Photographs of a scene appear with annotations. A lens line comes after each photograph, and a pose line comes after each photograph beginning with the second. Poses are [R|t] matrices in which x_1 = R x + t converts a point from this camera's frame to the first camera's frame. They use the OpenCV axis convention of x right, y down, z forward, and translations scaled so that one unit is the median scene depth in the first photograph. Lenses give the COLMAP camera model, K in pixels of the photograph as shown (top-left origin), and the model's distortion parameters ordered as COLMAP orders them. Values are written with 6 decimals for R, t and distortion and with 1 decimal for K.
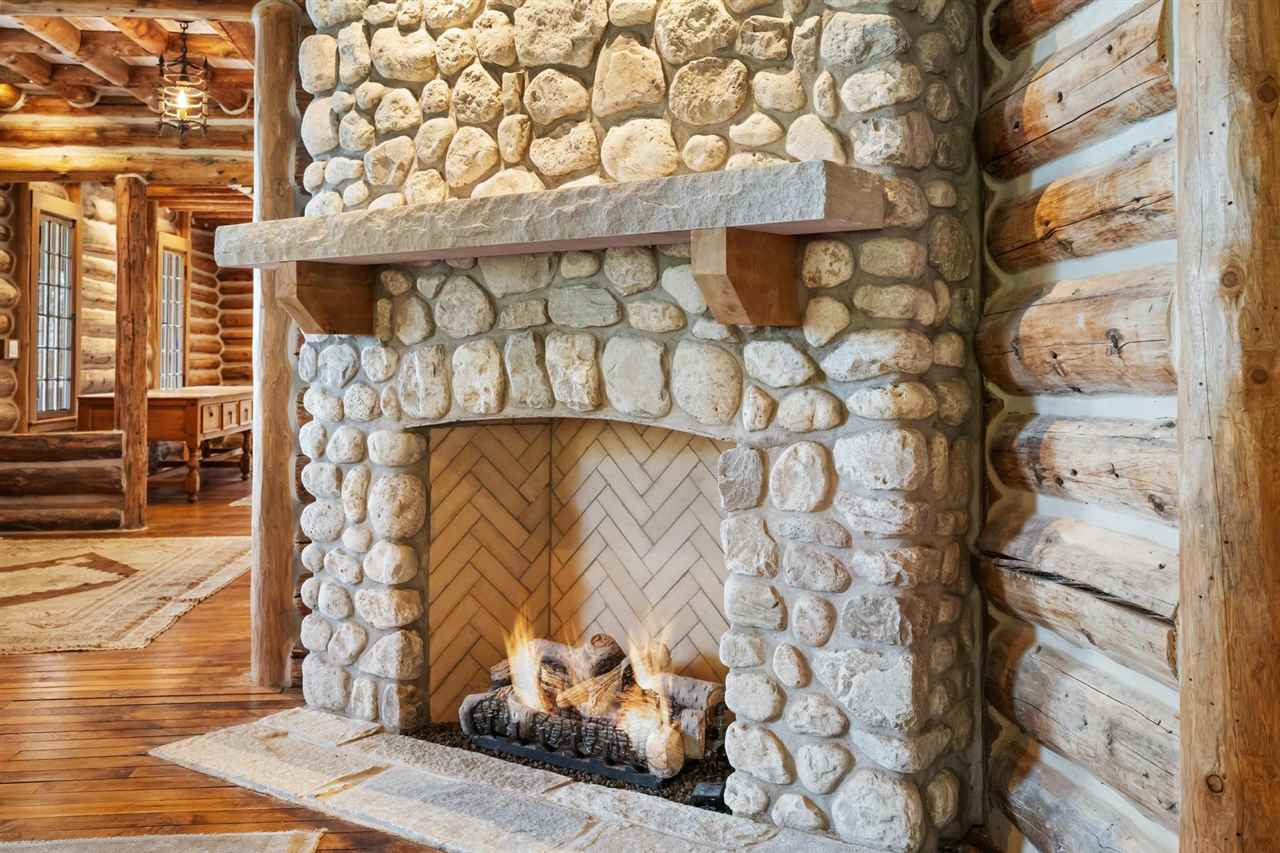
lens RADIAL K [[1242.6, 0, 644.9], [0, 1242.6, 308.3], [0, 0, 1]] dist [0.001075, 0.000000]
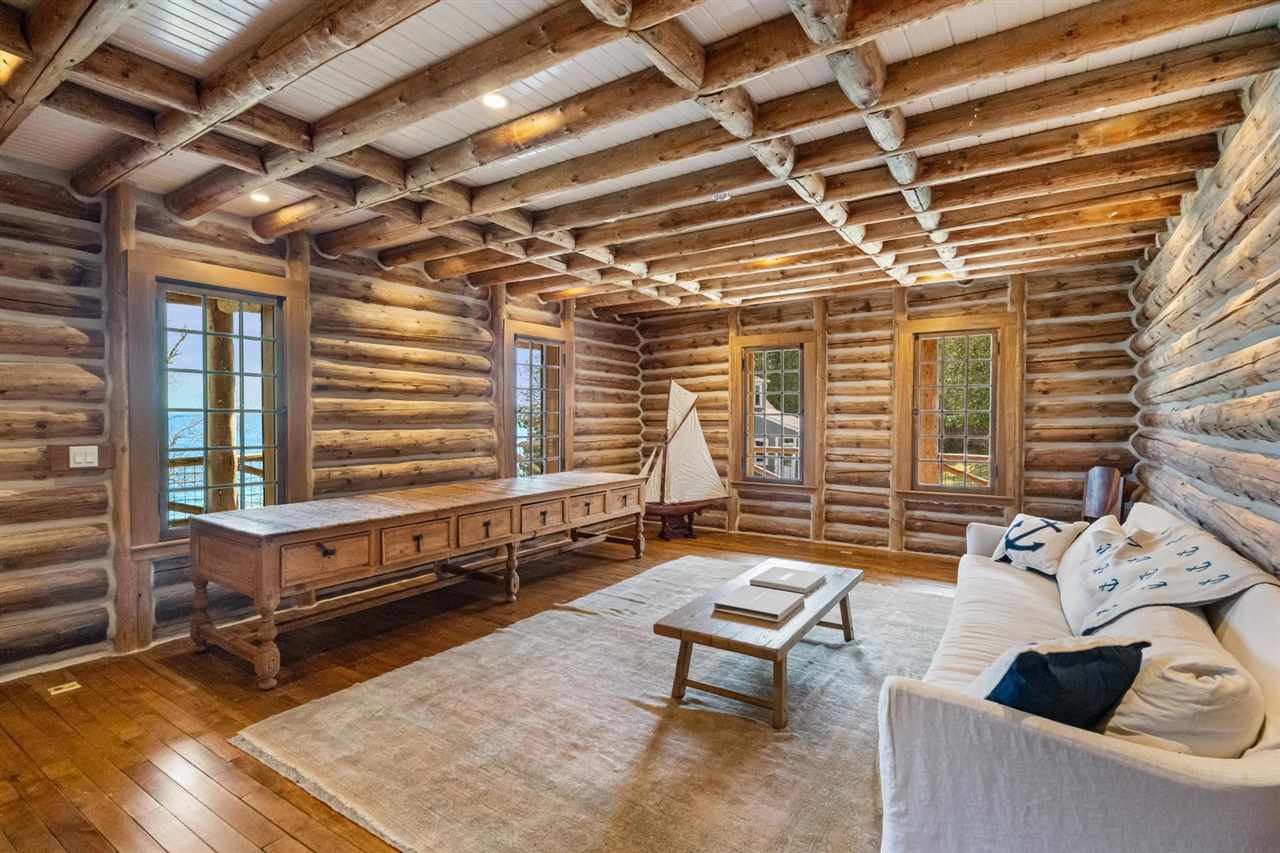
lens RADIAL K [[580.4, 0, 594.1], [0, 580.4, 430.2], [0, 0, 1]] dist [-0.012264, 0.002641]
pose [[0.754738, 0.019571, -0.655734, -0.097860], [0.023591, 0.998099, 0.056943, 0.008107], [0.655602, -0.058446, 0.752842, 2.333547]]
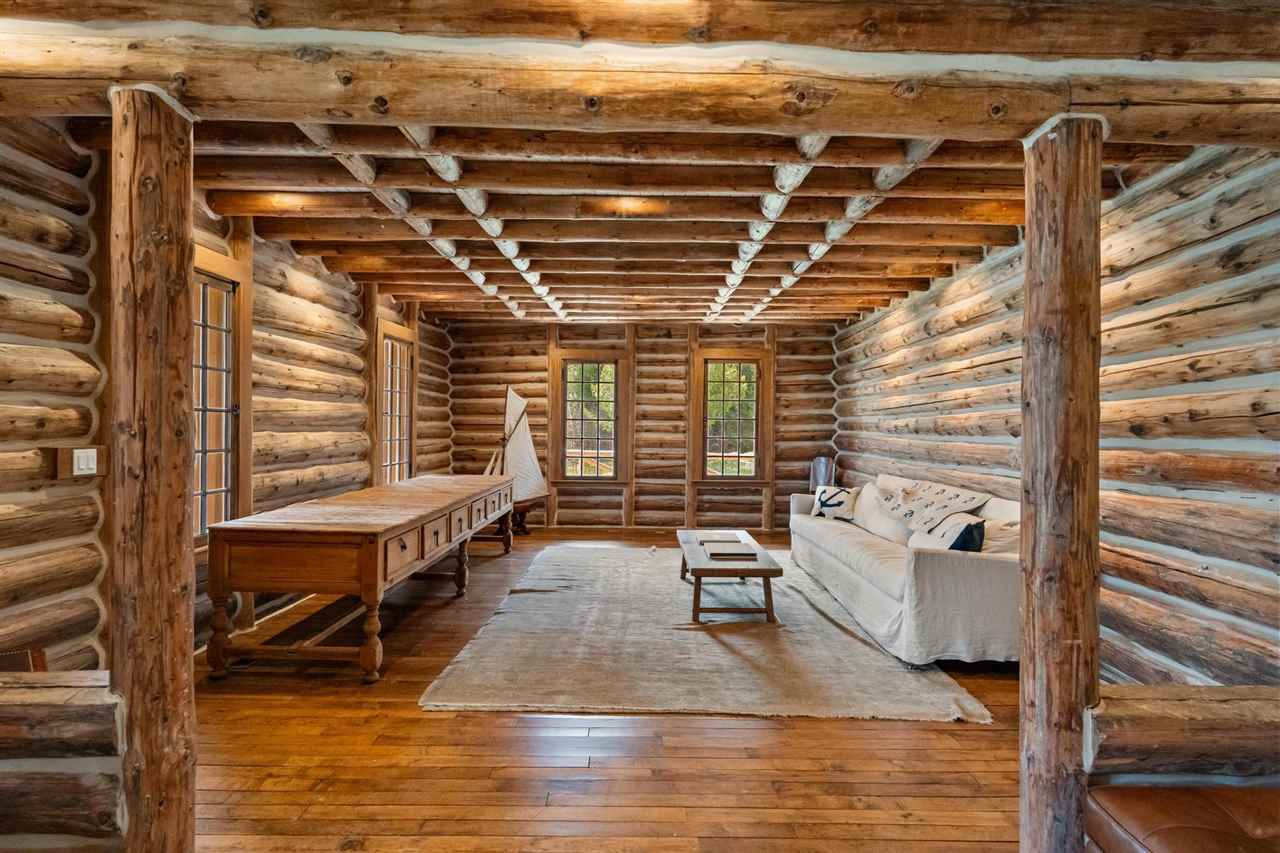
lens RADIAL K [[648.7, 0, 587.7], [0, 648.7, 429.5], [0, 0, 1]] dist [-0.009601, 0.002101]
pose [[0.986925, 0.015749, -0.160409, -0.503959], [-0.007735, 0.998696, 0.050459, -0.007061], [0.160994, -0.048559, 0.985760, 1.783354]]
